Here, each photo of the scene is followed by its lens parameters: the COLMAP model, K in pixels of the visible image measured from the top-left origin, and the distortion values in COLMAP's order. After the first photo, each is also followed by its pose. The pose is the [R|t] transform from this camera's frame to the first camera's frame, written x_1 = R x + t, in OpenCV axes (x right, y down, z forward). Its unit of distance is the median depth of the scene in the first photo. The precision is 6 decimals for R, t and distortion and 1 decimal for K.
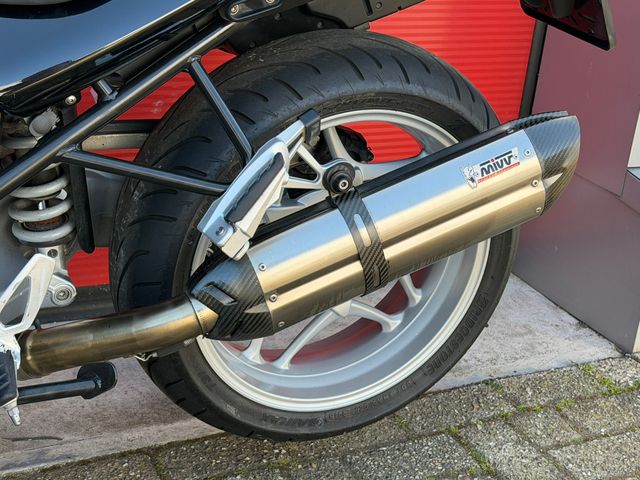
lens RADIAL K [[1157.0, 0, 317.2], [0, 1157.0, 250.6], [0, 0, 1]] dist [0.159889, -0.123924]
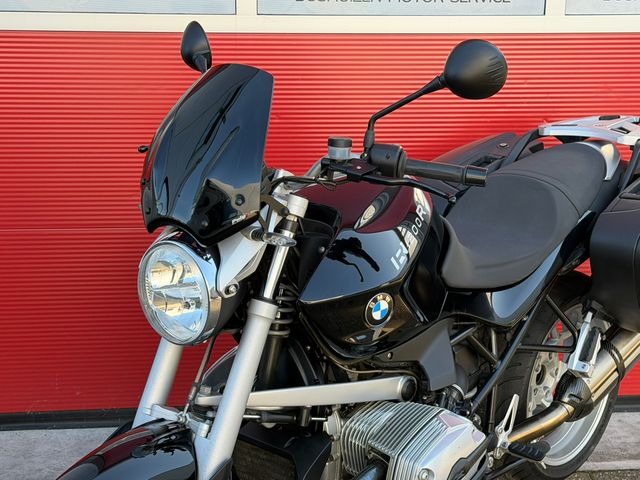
lens RADIAL K [[1157.0, 0, 317.2], [0, 1157.0, 250.6], [0, 0, 1]] dist [0.159889, -0.123924]
pose [[0.917828, -0.176646, 0.355511, -1.194825], [0.234559, 0.963814, -0.126666, -0.061418], [-0.320271, 0.199645, 0.926050, -0.872712]]
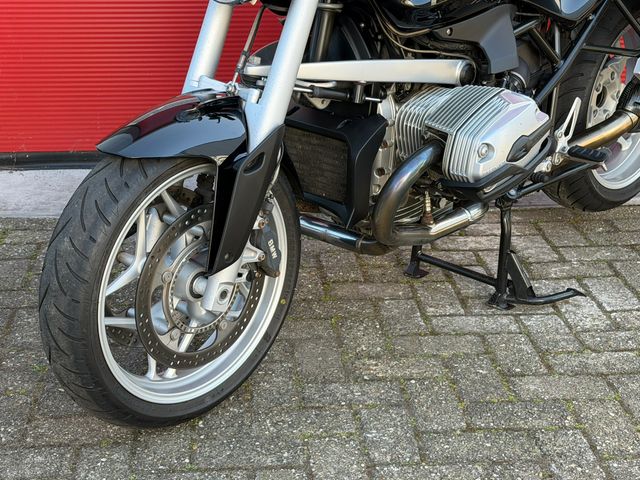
lens RADIAL K [[1157.0, 0, 317.2], [0, 1157.0, 250.6], [0, 0, 1]] dist [0.159889, -0.123924]
pose [[0.928271, -0.221088, 0.299053, -1.235573], [0.231499, 0.972835, 0.000630, 0.145941], [-0.291068, 0.068646, 0.954236, -0.761164]]
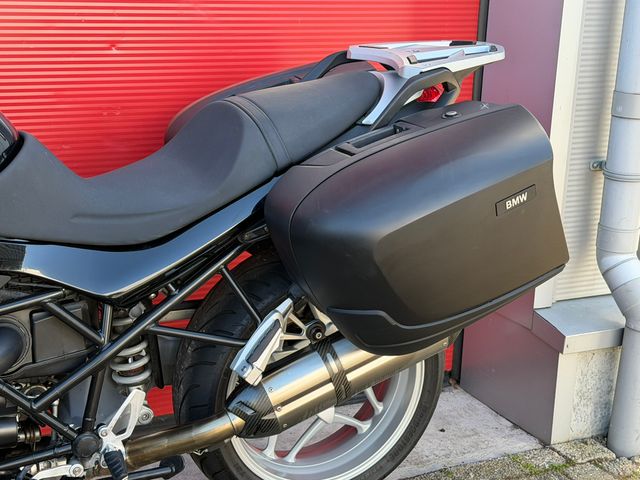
lens RADIAL K [[1157.0, 0, 317.2], [0, 1157.0, 250.6], [0, 0, 1]] dist [0.159889, -0.123924]
pose [[0.998152, -0.059431, -0.012692, 0.047135], [0.057460, 0.990951, -0.121301, 0.020733], [0.019786, 0.120347, 0.992535, -0.602095]]
